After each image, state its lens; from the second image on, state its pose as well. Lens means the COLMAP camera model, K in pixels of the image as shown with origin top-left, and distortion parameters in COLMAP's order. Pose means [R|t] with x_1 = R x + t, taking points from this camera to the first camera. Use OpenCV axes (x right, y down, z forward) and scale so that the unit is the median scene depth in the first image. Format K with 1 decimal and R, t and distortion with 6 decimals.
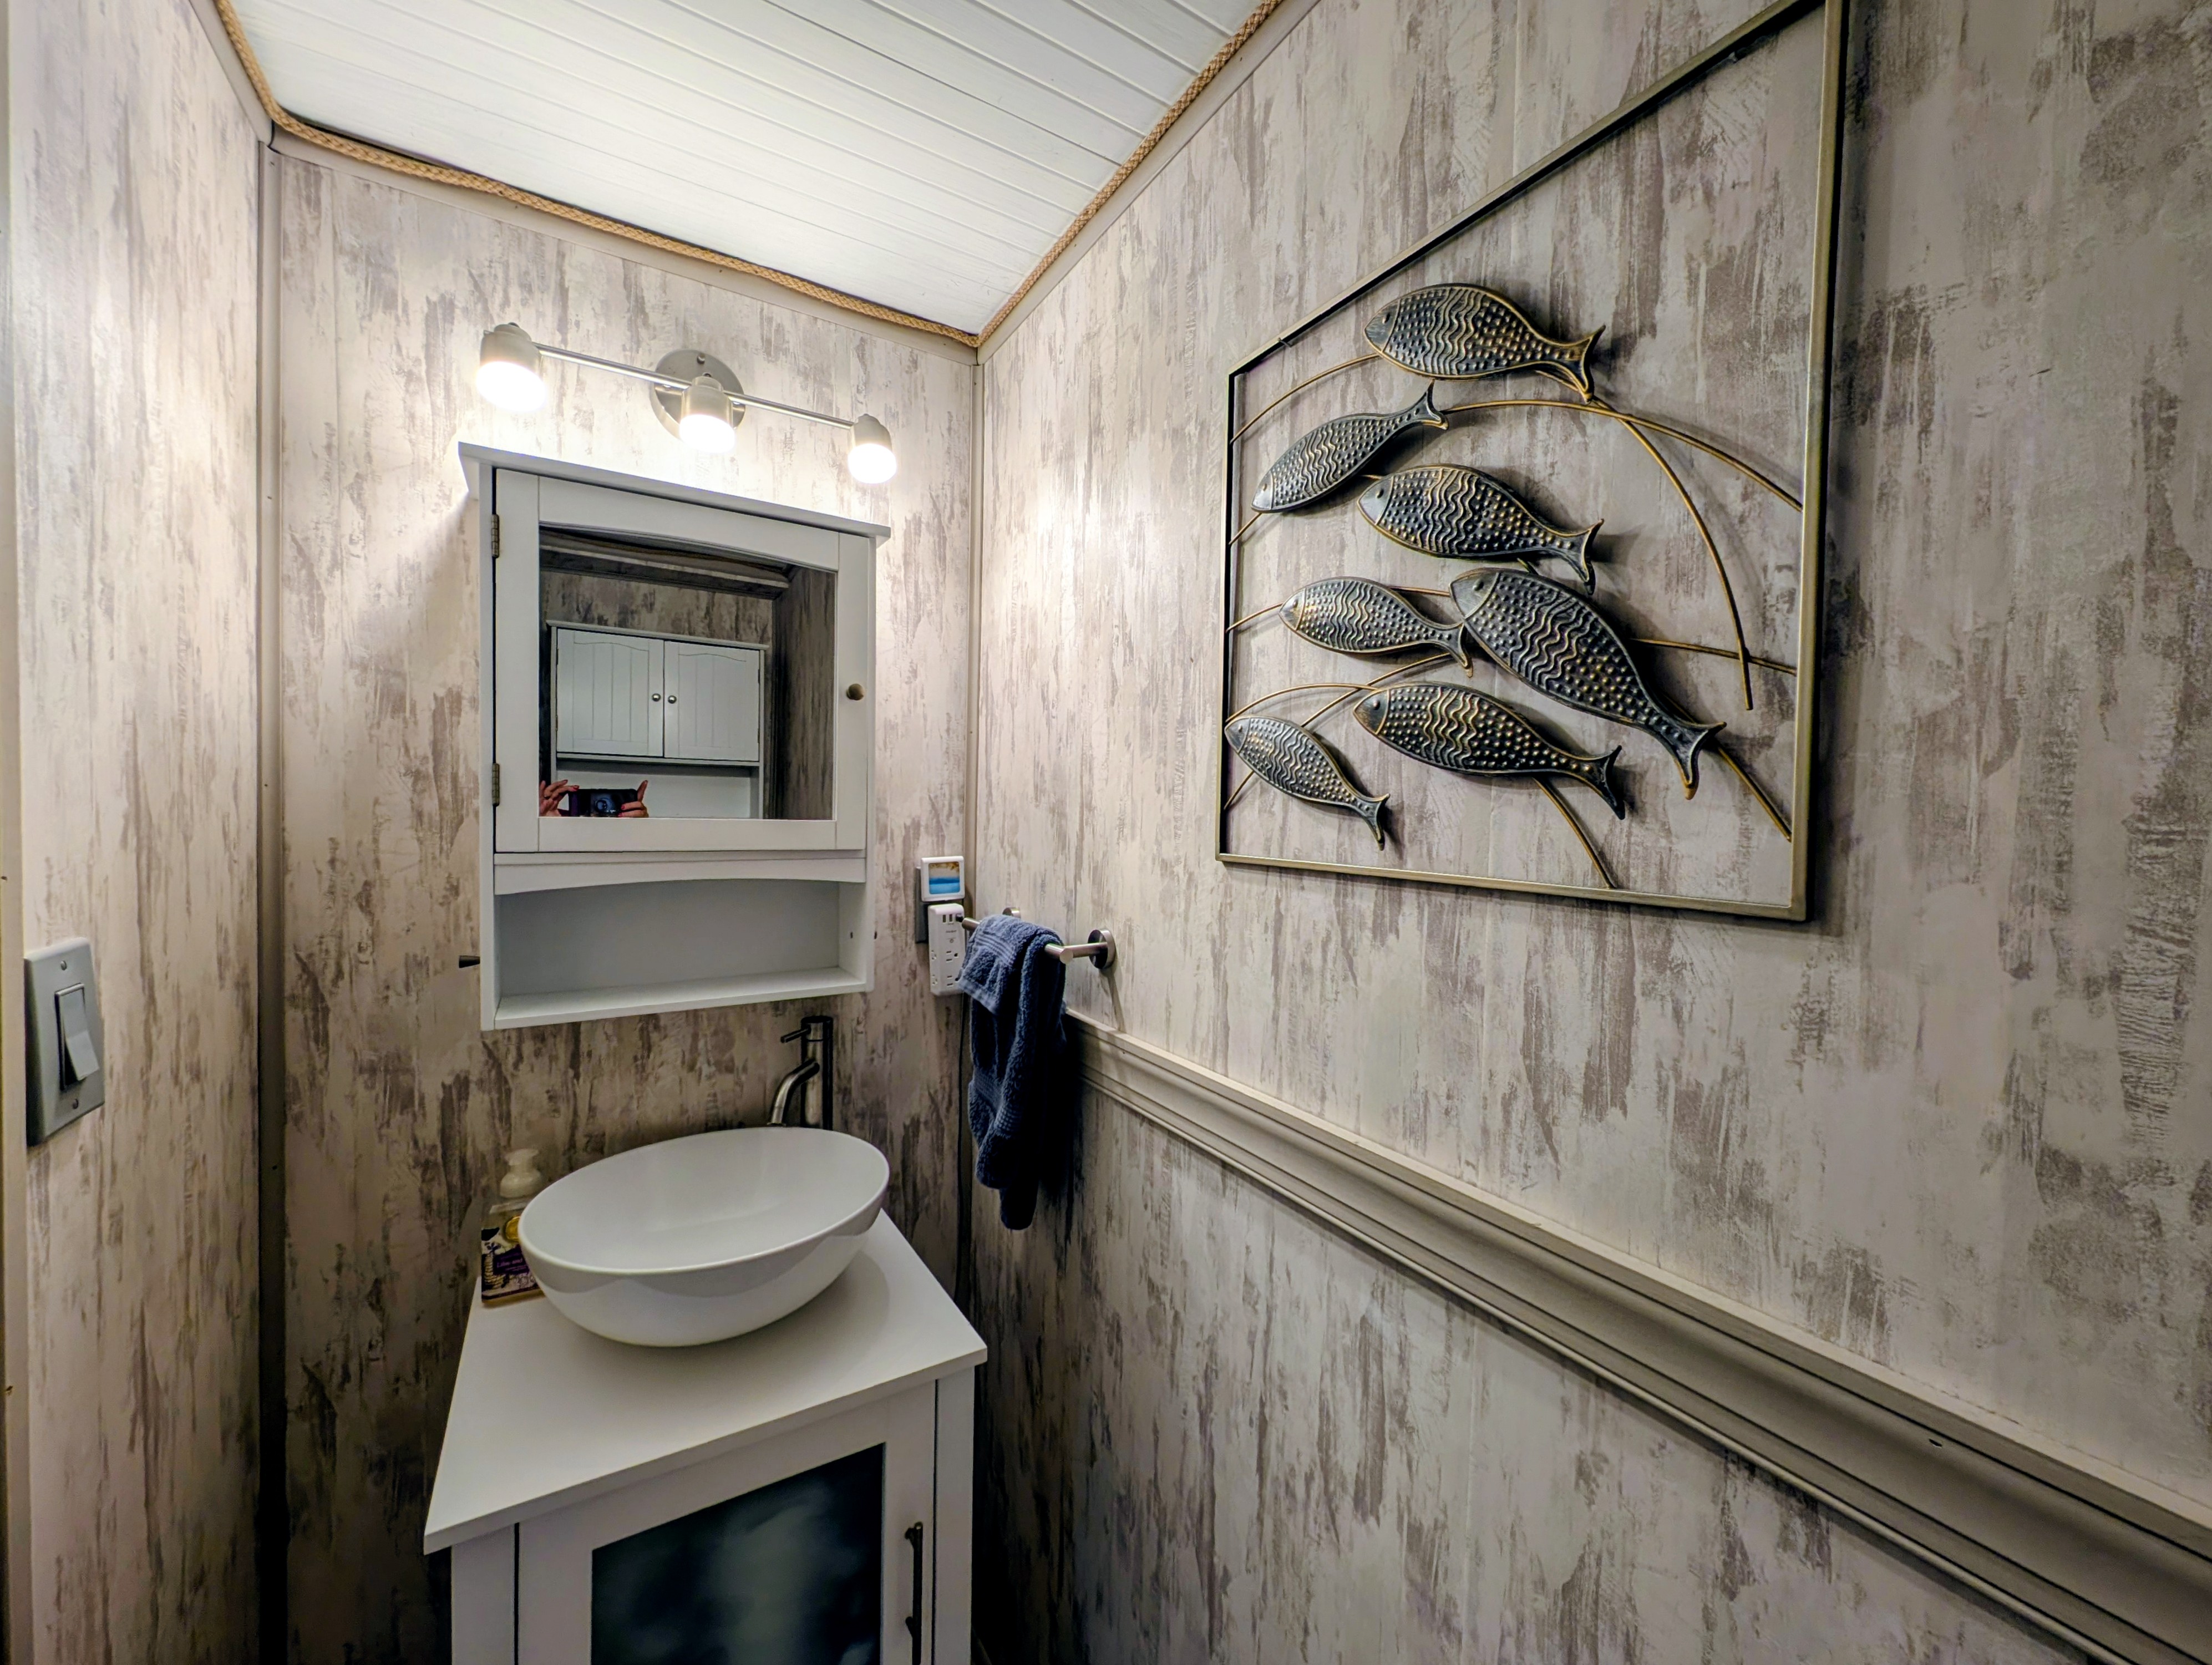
lens RADIAL K [[836.7, 0, 1105.0], [0, 836.7, 832.3], [0, 0, 1]] dist [0.000829, -0.000236]
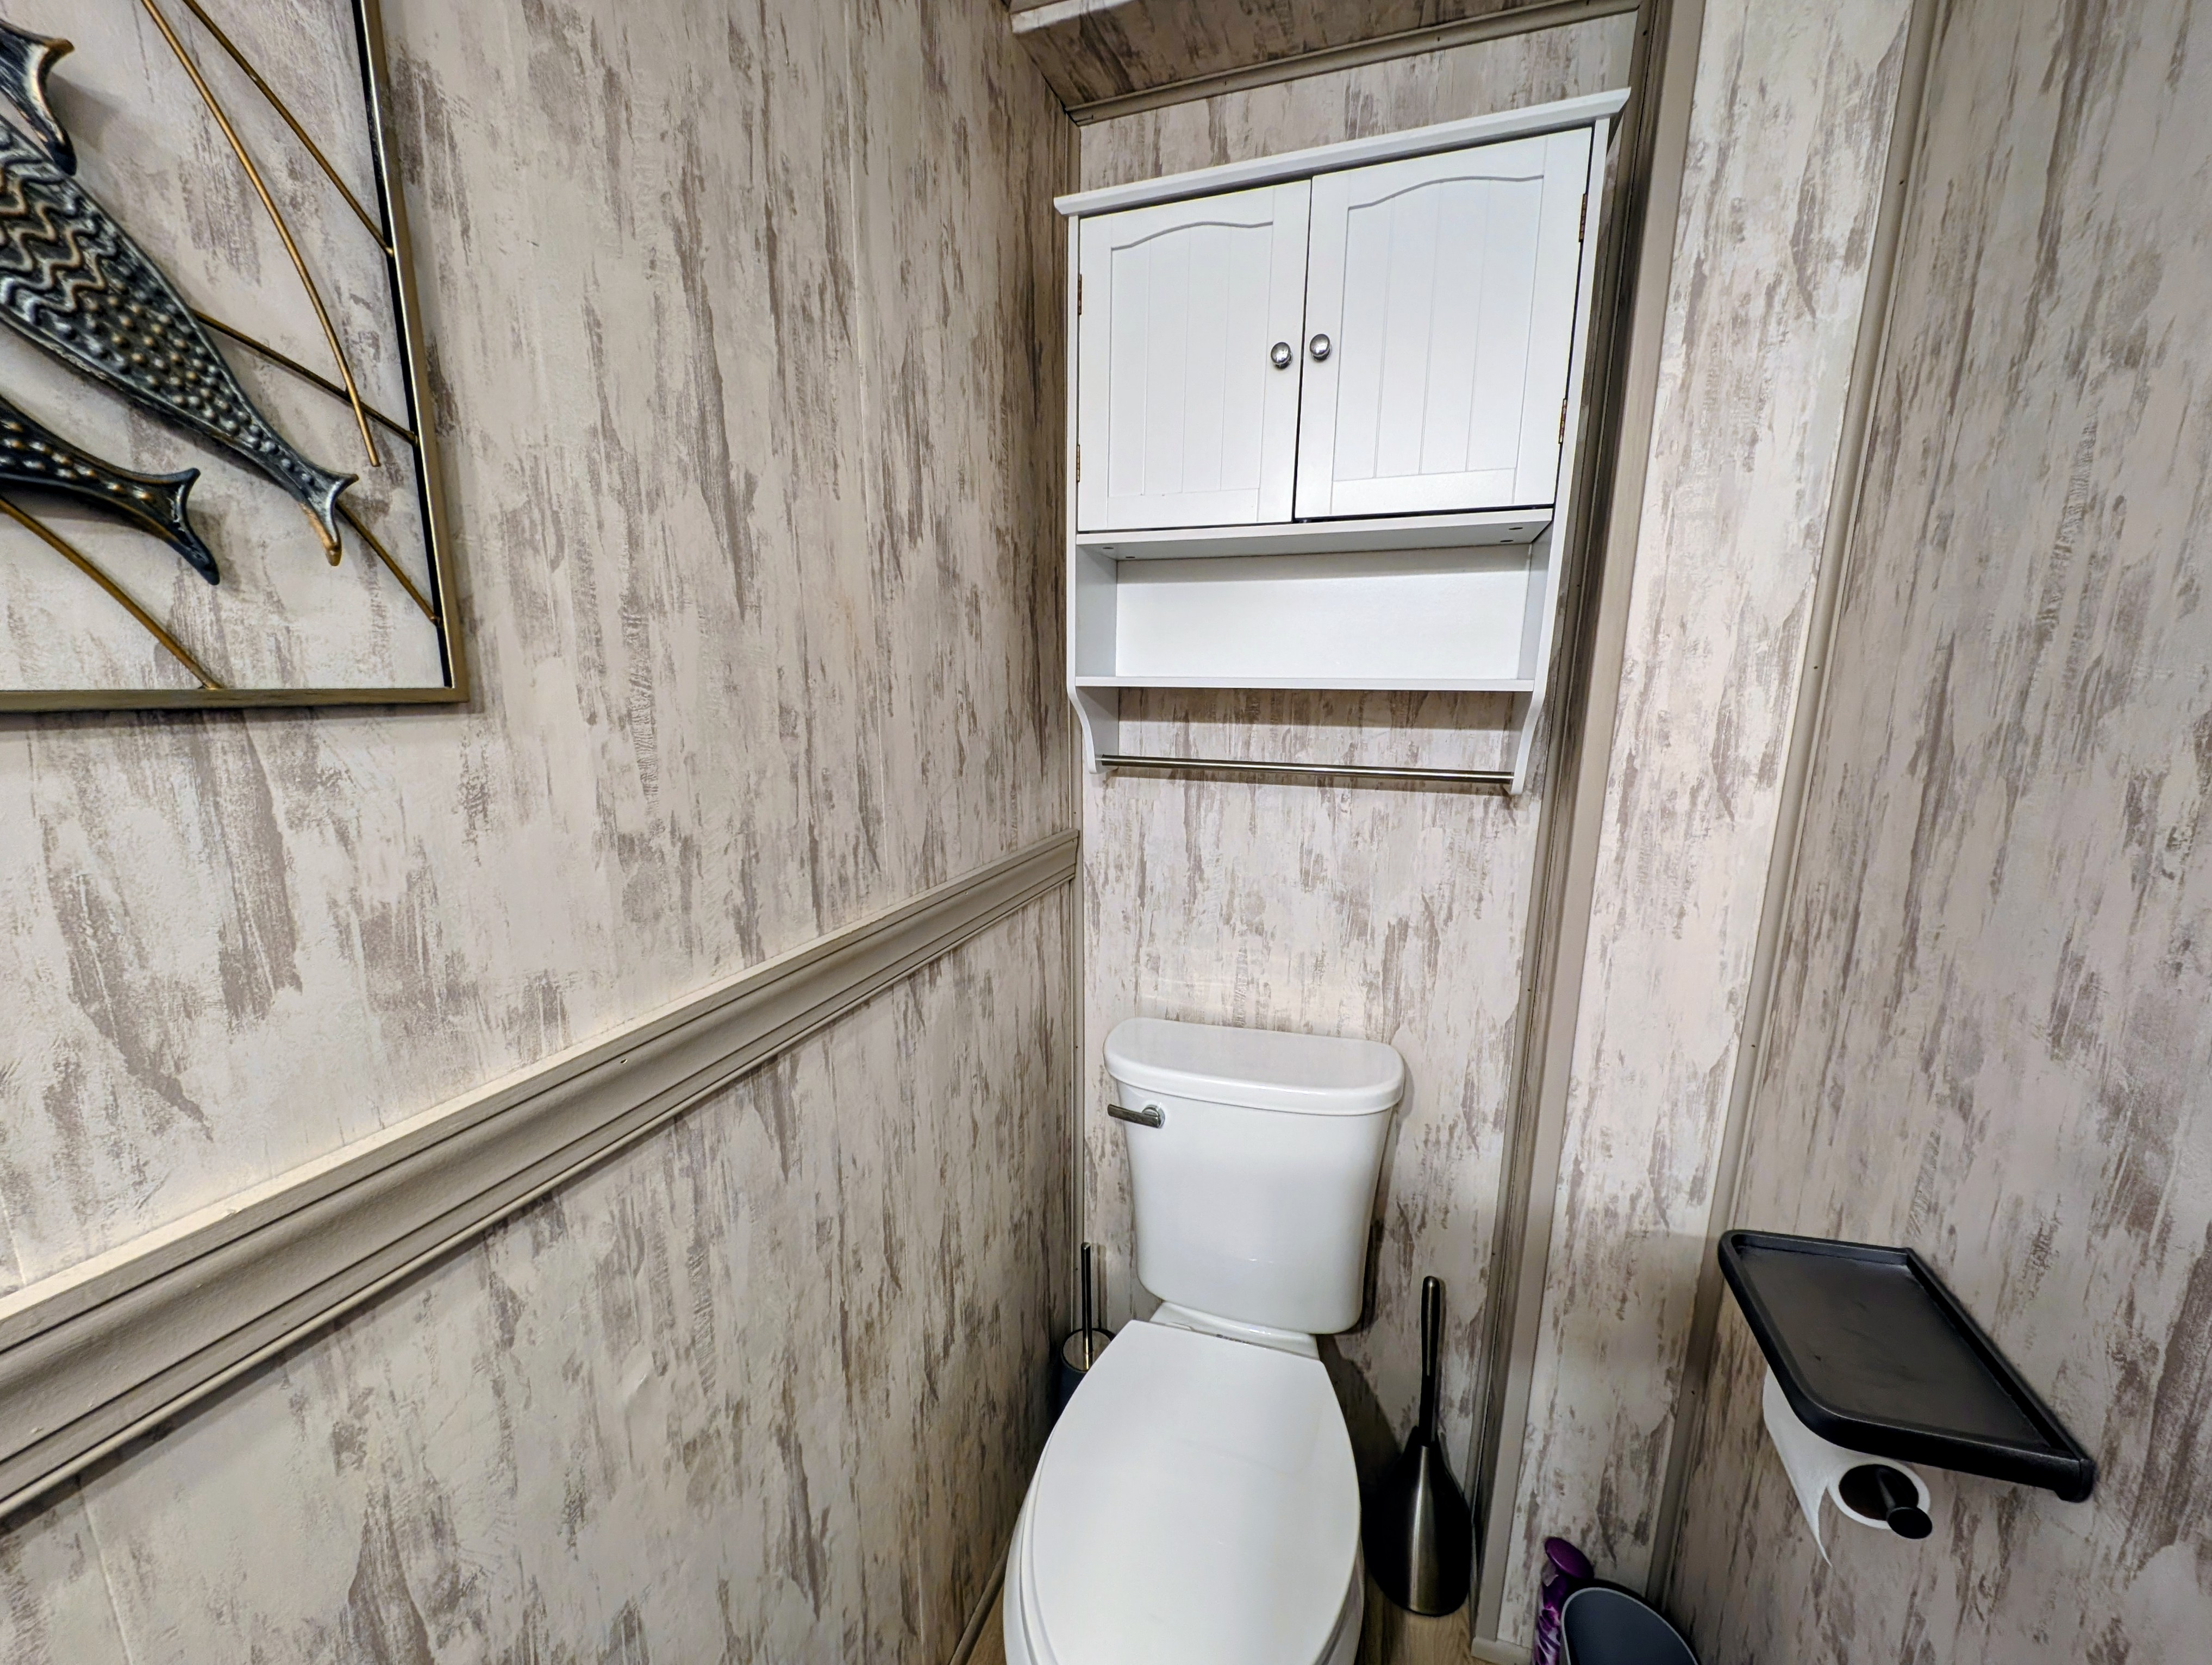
lens RADIAL K [[836.7, 0, 1105.0], [0, 836.7, 832.3], [0, 0, 1]] dist [0.000829, -0.000236]
pose [[-0.627547, -0.172558, 0.759215, -0.393326], [-0.003985, 0.975829, 0.218498, 0.030092], [-0.778568, 0.134092, -0.613067, 0.883936]]
